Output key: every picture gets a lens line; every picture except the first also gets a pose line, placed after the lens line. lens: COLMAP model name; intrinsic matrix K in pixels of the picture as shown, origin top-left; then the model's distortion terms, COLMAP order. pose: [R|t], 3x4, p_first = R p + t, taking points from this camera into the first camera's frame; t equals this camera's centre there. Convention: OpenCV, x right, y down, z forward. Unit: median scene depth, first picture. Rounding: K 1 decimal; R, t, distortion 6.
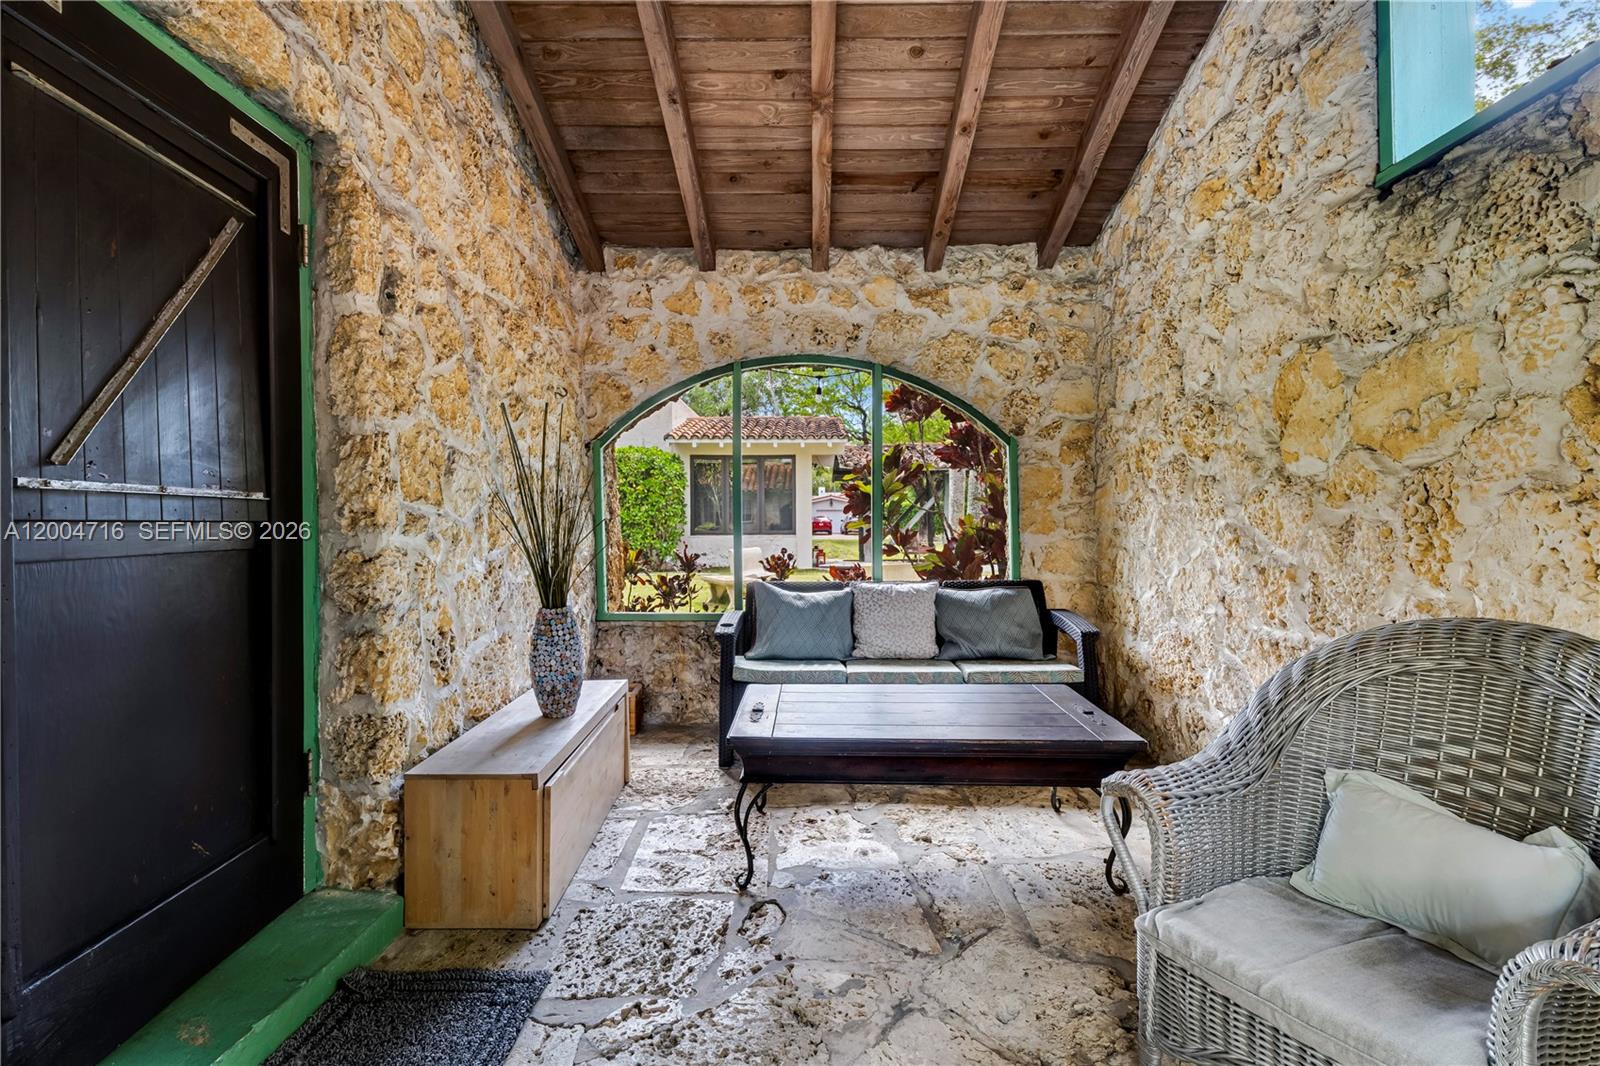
lens RADIAL K [[712.9, 0, 797.4], [0, 712.9, 522.9], [0, 0, 1]] dist [-0.003625, 0.001242]
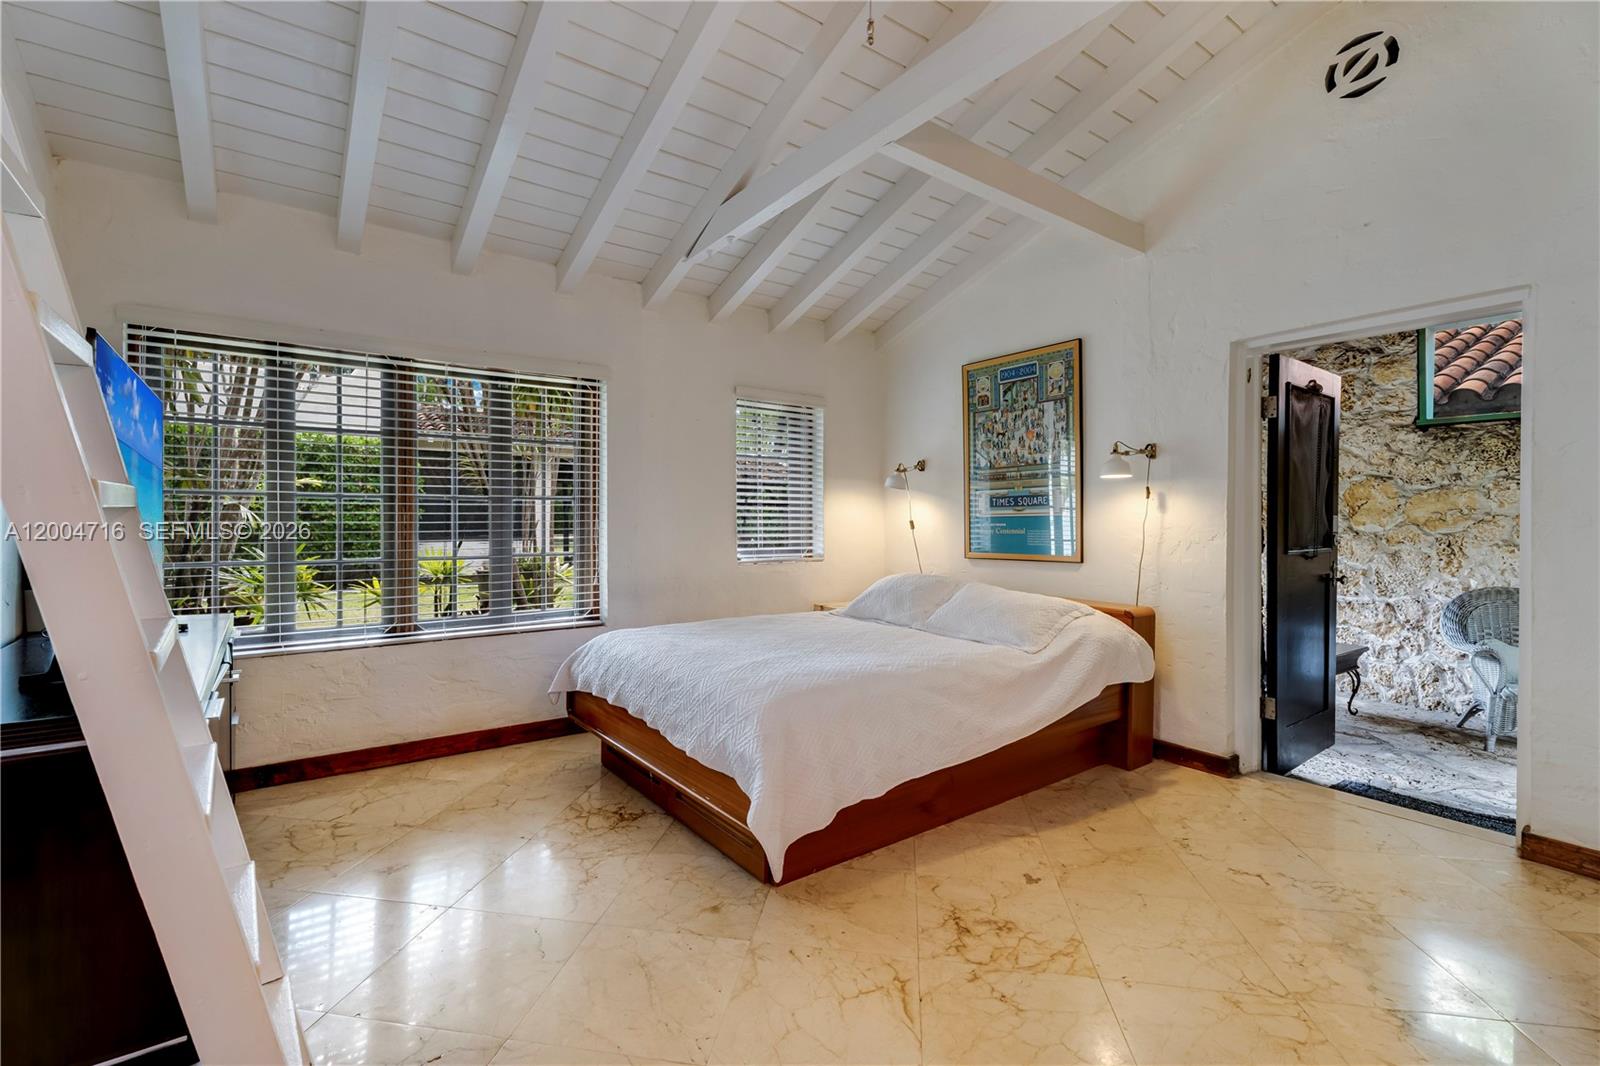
lens RADIAL K [[712.9, 0, 788.6], [0, 712.9, 525.1], [0, 0, 1]] dist [-0.003625, 0.001242]
pose [[0.805258, -0.001517, 0.592922, -2.745264], [-0.002185, 0.999982, 0.005526, -0.118258], [-0.592920, -0.005745, 0.805241, 0.274003]]
